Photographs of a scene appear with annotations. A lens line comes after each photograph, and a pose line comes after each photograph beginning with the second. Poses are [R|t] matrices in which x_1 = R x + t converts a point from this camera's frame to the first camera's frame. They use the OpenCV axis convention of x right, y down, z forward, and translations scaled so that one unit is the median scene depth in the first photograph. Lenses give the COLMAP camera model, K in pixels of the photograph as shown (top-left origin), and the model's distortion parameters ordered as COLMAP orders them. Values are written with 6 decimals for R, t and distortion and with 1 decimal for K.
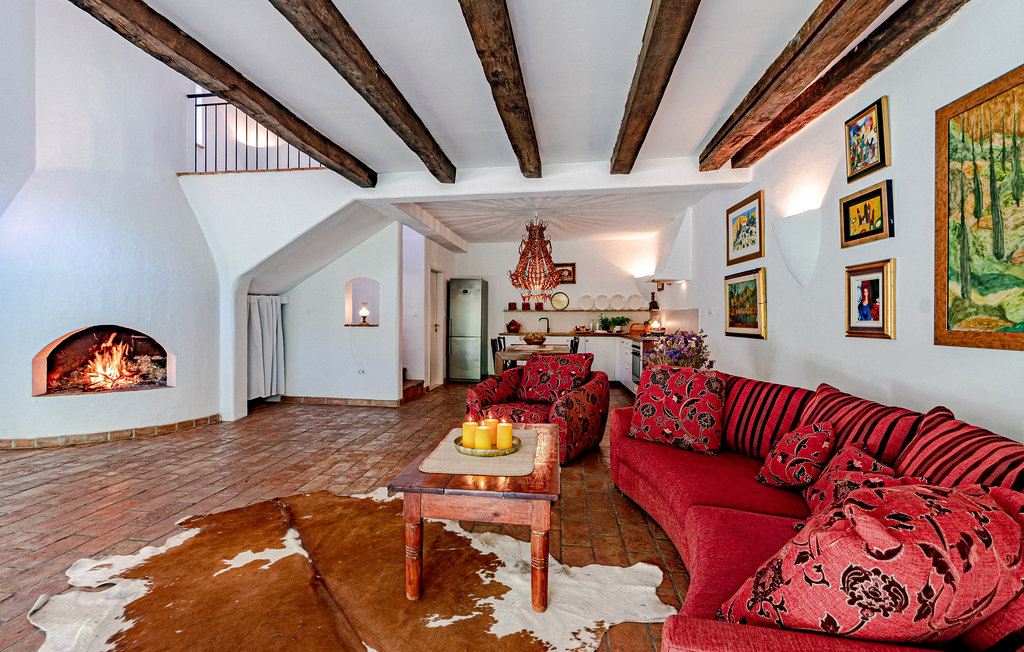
lens RADIAL K [[451.6, 0, 497.9], [0, 451.6, 320.1], [0, 0, 1]] dist [-0.000648, -0.001171]
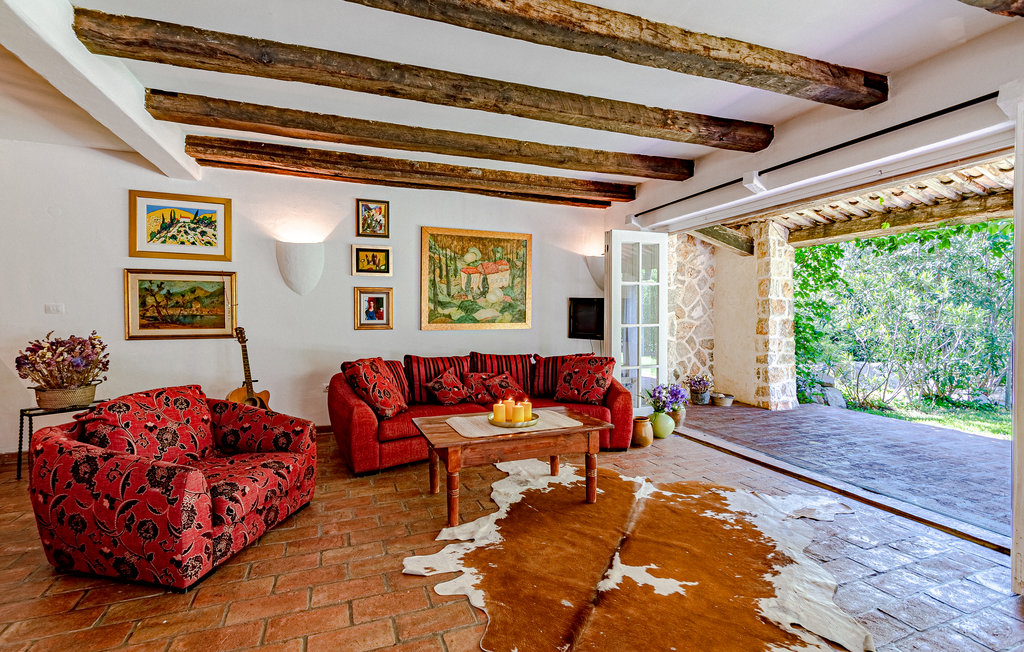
lens RADIAL K [[451.6, 0, 497.9], [0, 451.6, 320.1], [0, 0, 1]] dist [-0.000648, -0.001171]
pose [[-0.463734, -0.015311, 0.885842, -1.072915], [0.001244, 0.999838, 0.017933, -0.032347], [-0.885974, 0.009418, -0.463640, 1.525882]]
